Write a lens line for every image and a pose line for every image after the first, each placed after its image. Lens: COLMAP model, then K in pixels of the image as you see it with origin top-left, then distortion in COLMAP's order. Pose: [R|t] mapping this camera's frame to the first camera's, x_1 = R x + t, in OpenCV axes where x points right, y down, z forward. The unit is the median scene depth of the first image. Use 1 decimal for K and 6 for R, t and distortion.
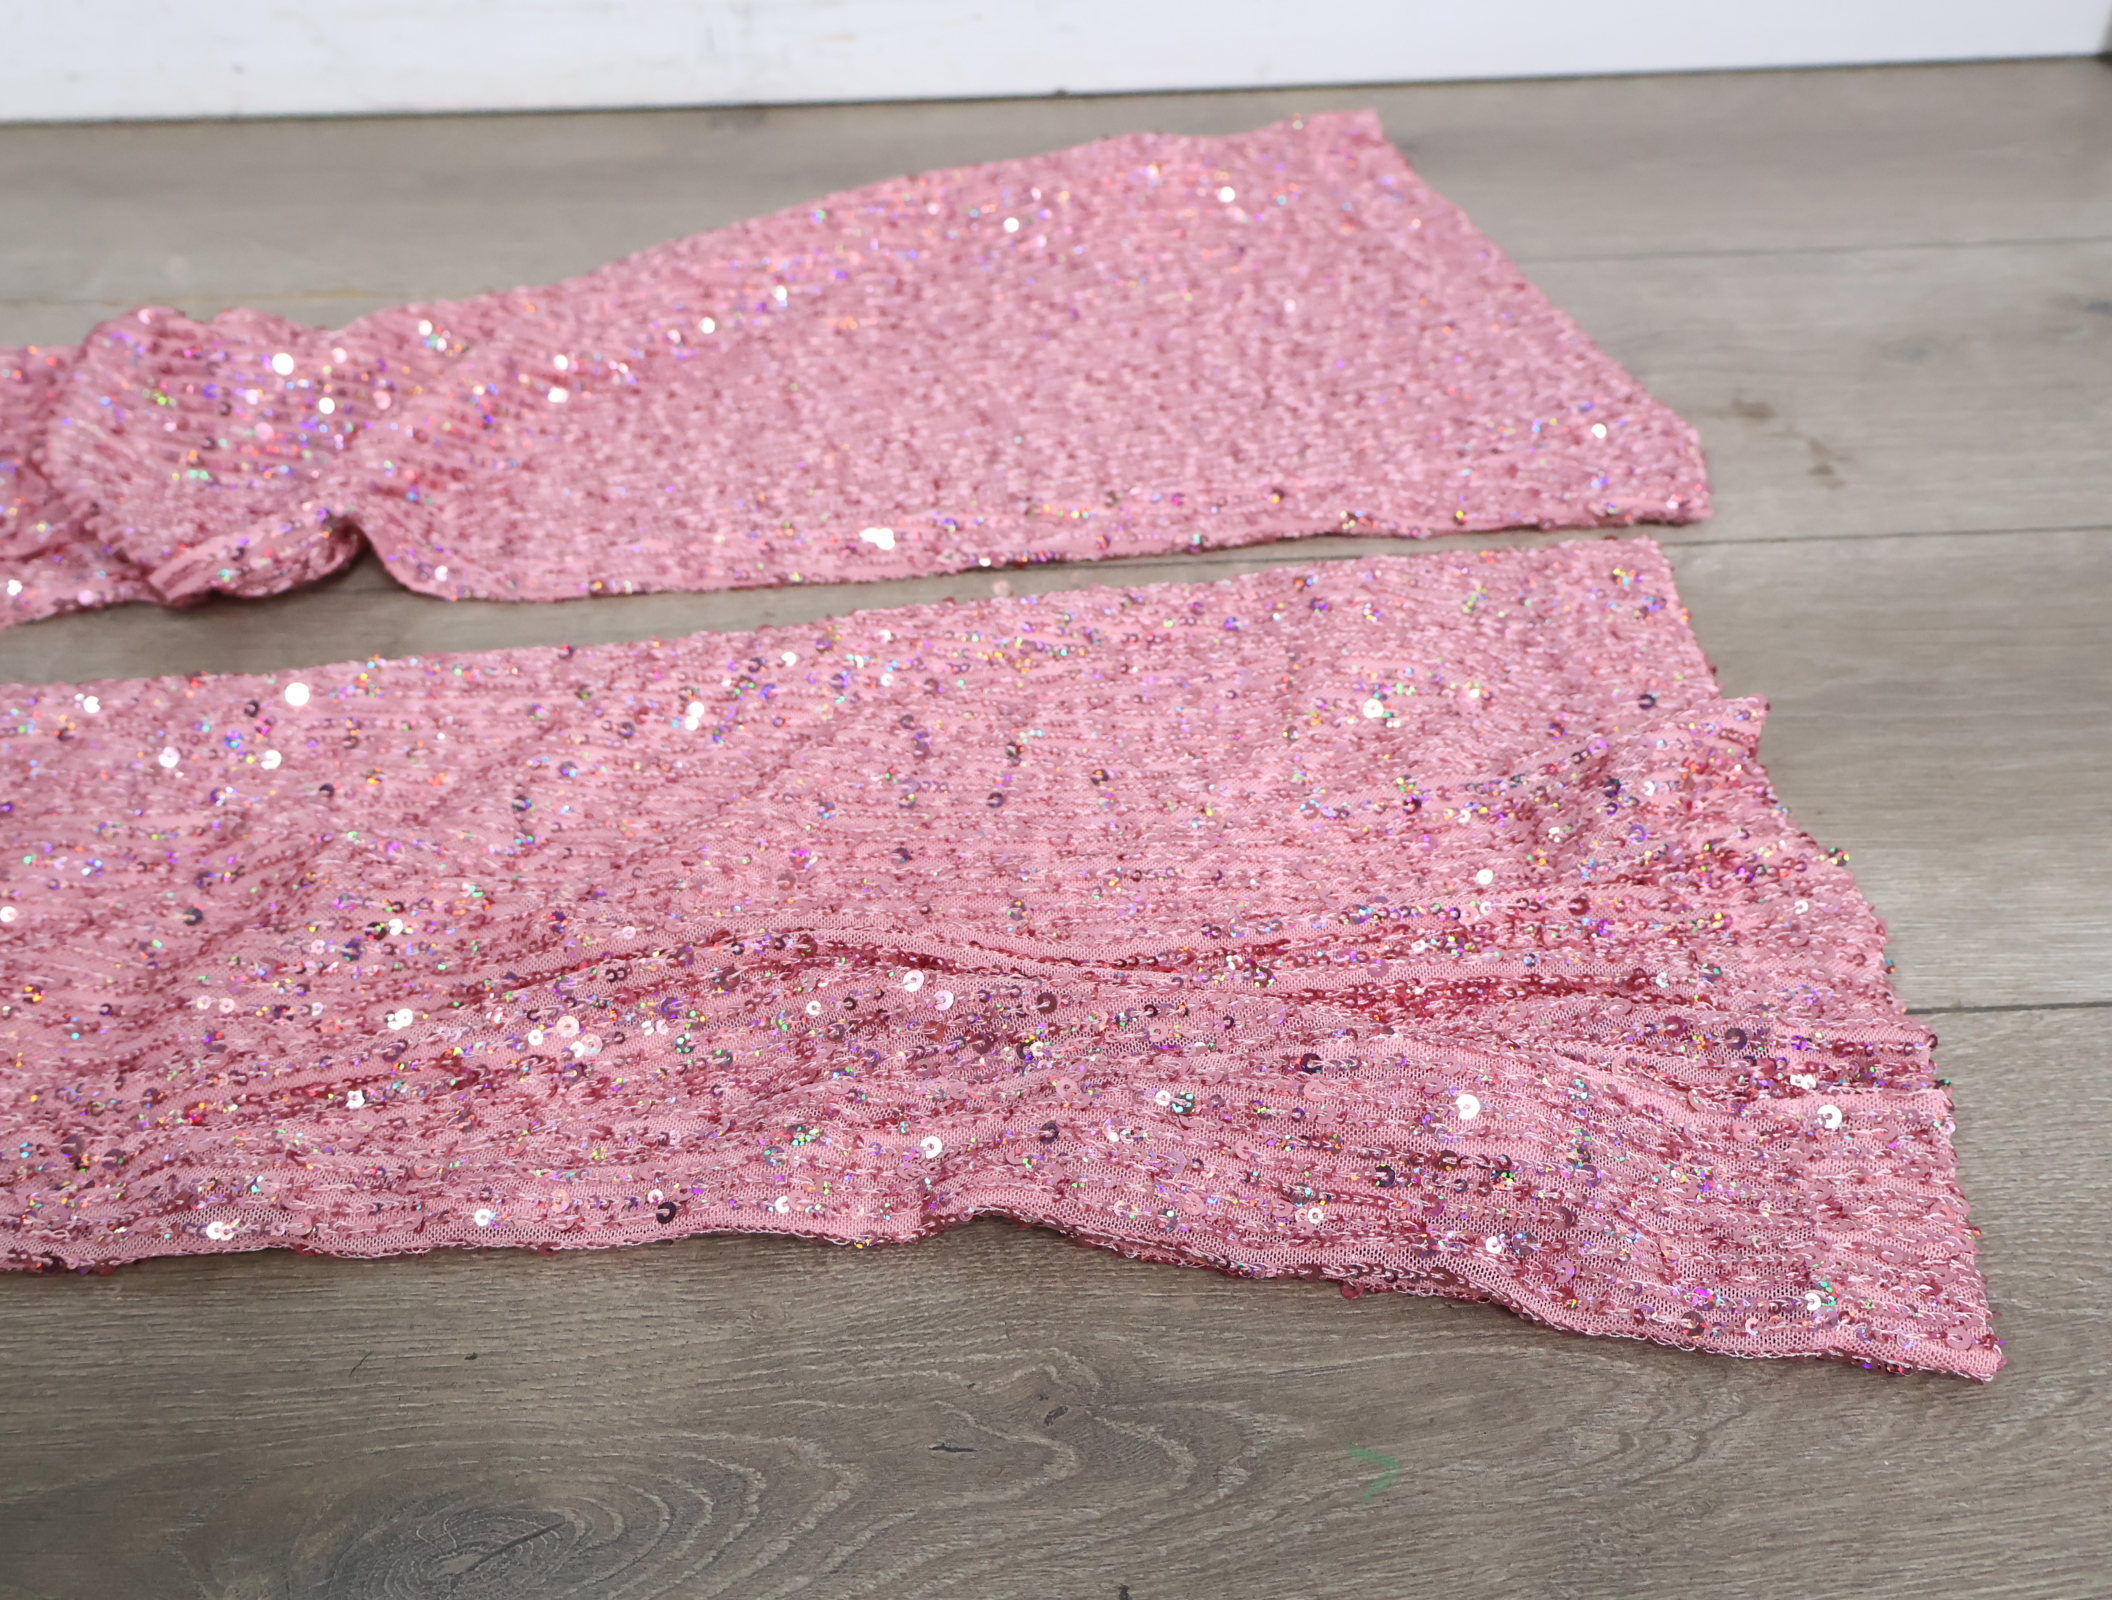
lens RADIAL K [[2095.0, 0, 1047.0], [0, 2095.0, 801.5], [0, 0, 1]] dist [-0.001953, 0.000000]
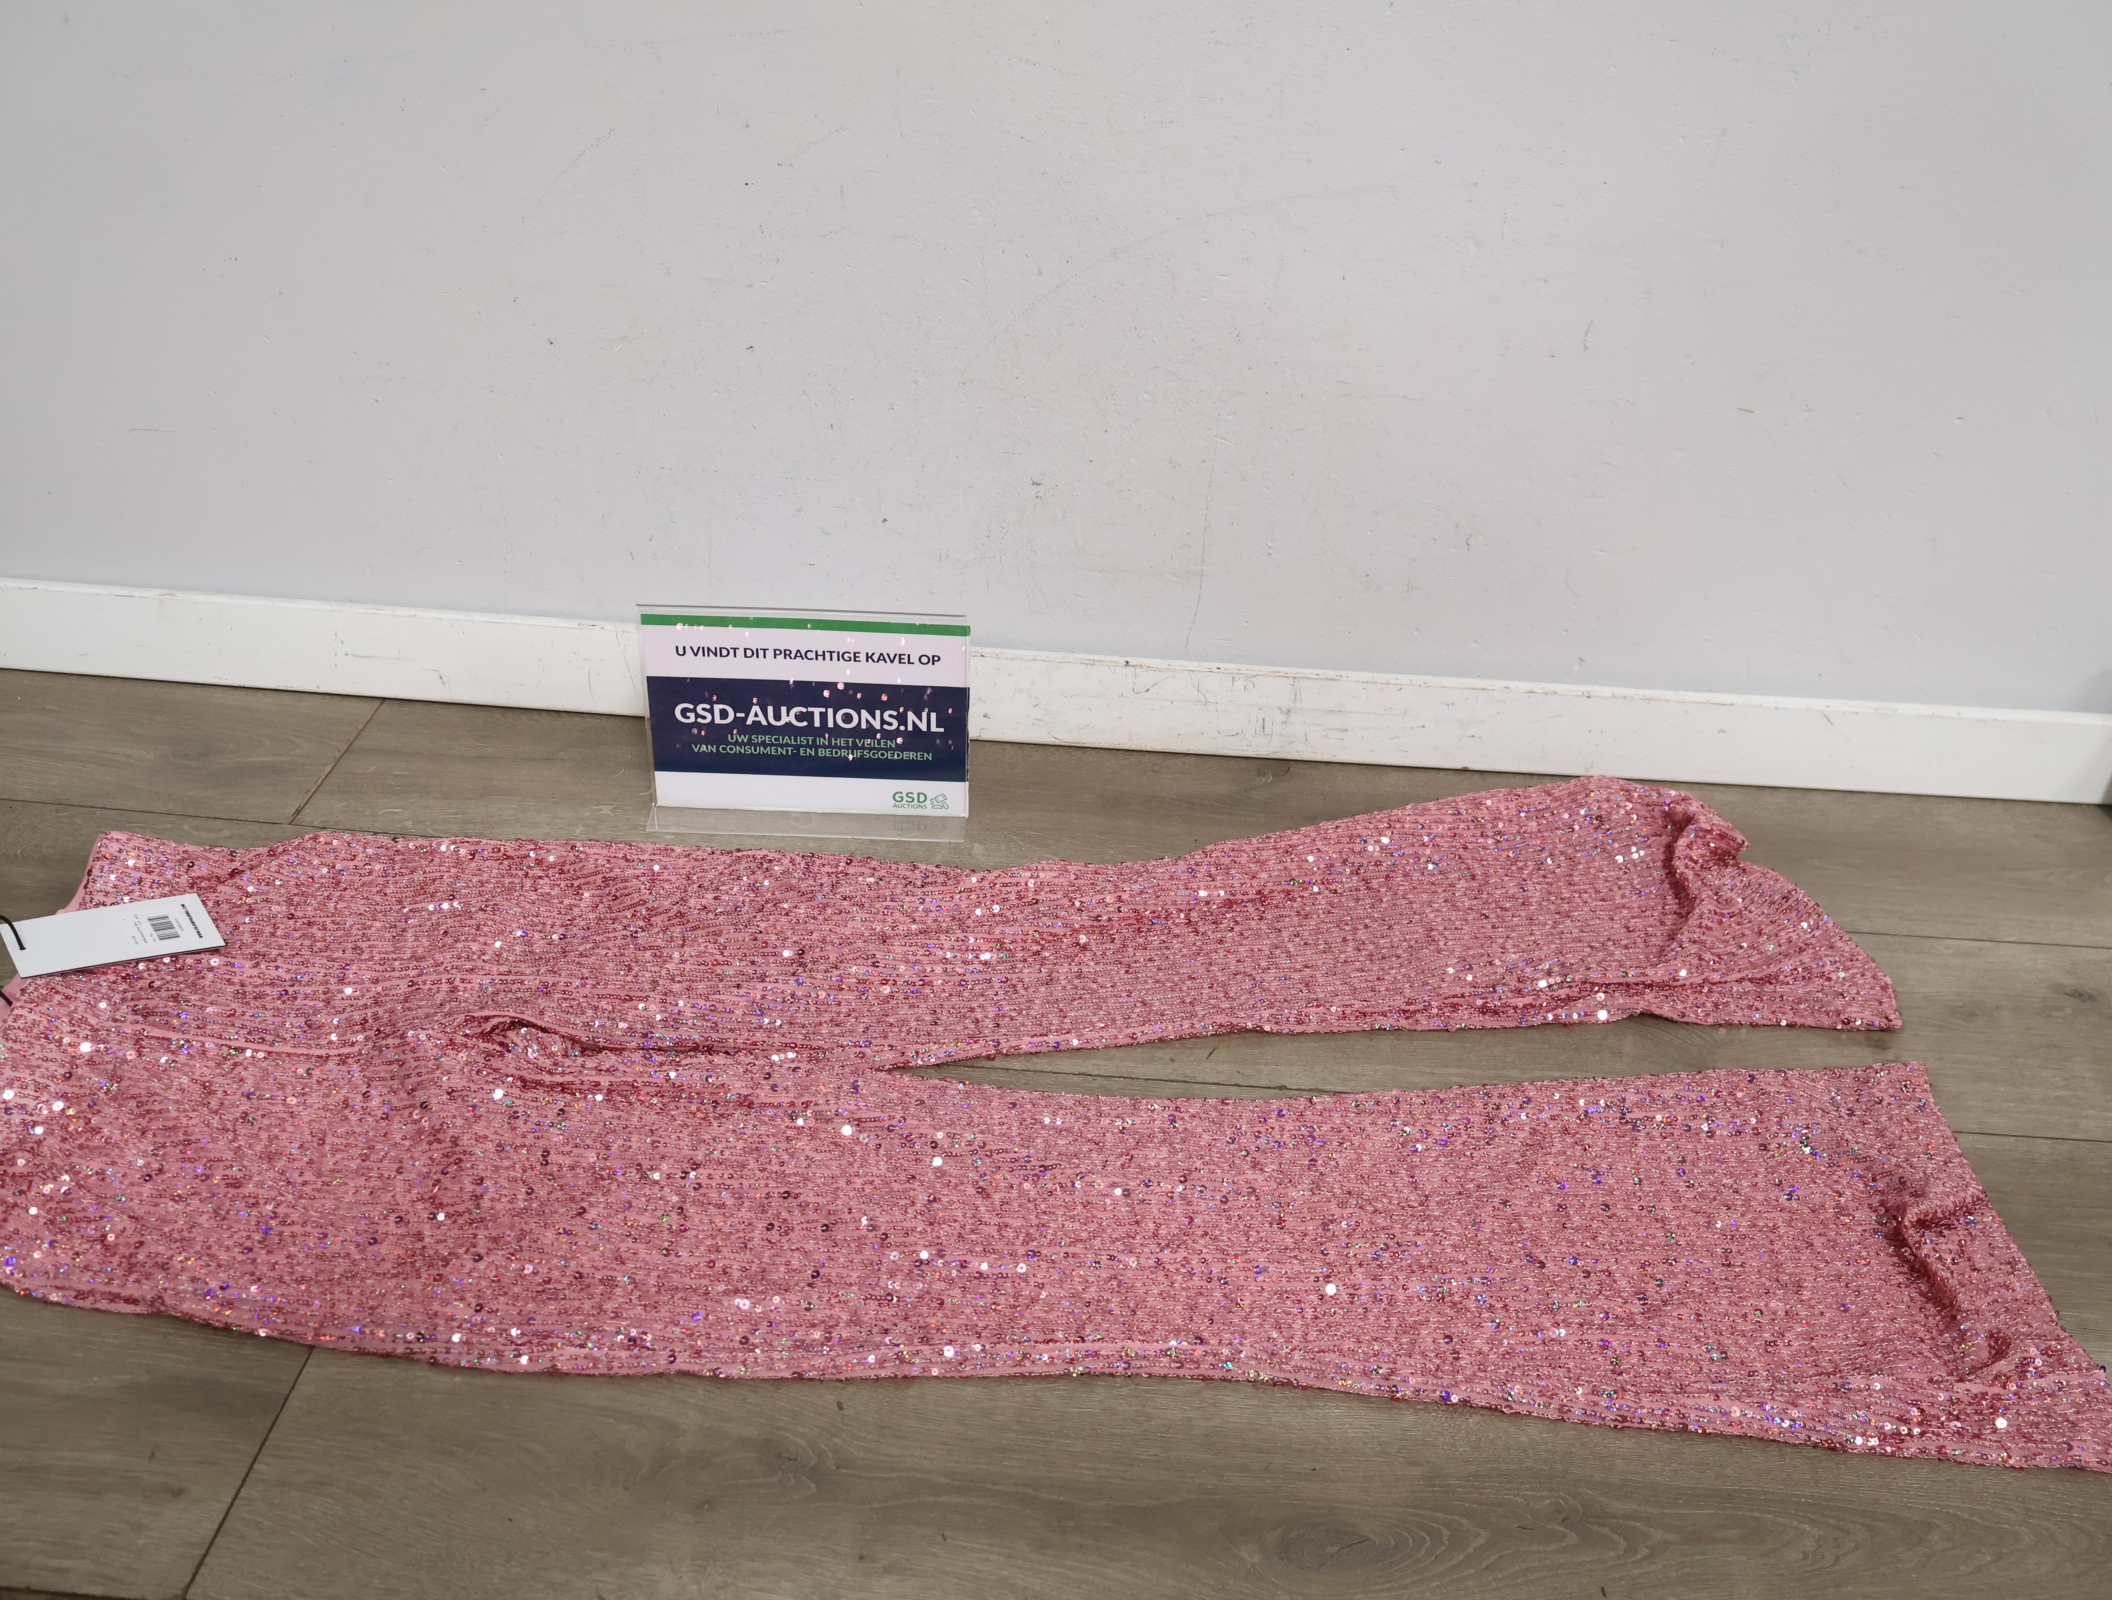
lens RADIAL K [[2030.6, 0, 1044.9], [0, 2030.6, 805.3], [0, 0, 1]] dist [0.003863, 0.000000]
pose [[0.993773, 0.091769, -0.063199, -0.510427], [-0.099097, 0.987228, -0.124745, -0.166528], [0.050944, 0.130231, 0.990174, -1.435337]]
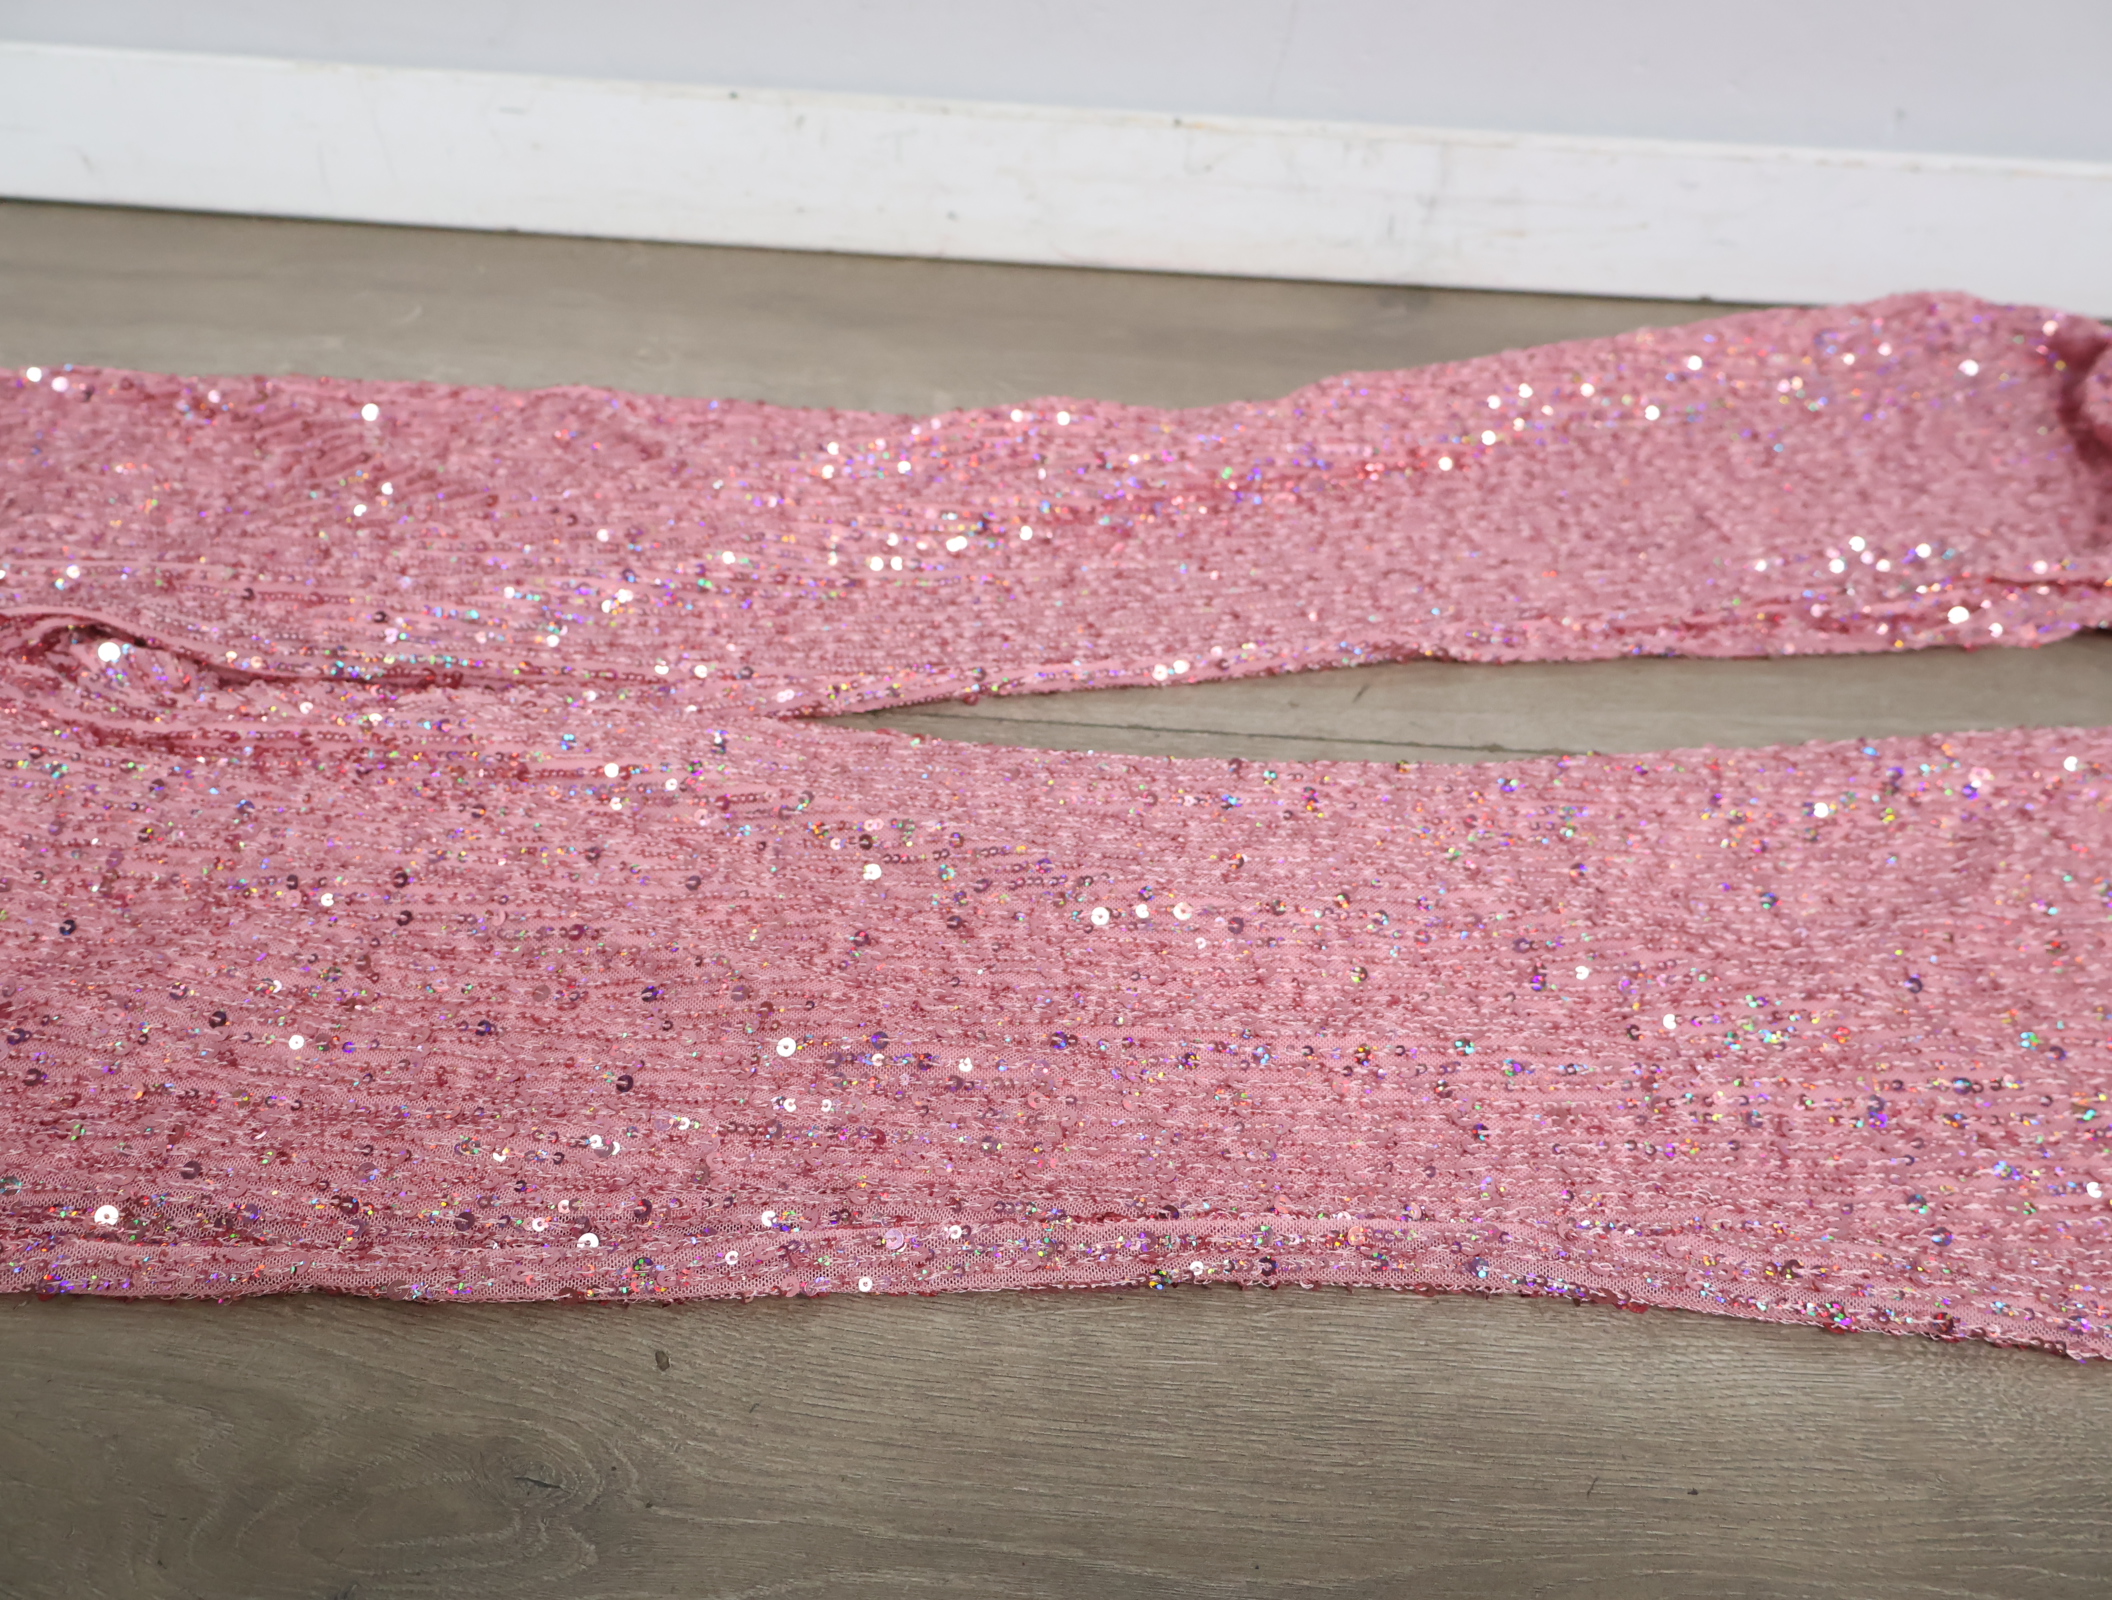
lens RADIAL K [[2030.6, 0, 1051.2], [0, 2030.6, 807.7], [0, 0, 1]] dist [0.003863, 0.000000]
pose [[0.995249, 0.092533, -0.030278, -0.619344], [-0.093637, 0.994906, -0.037334, -0.020742], [0.026669, 0.039991, 0.998844, -0.088840]]
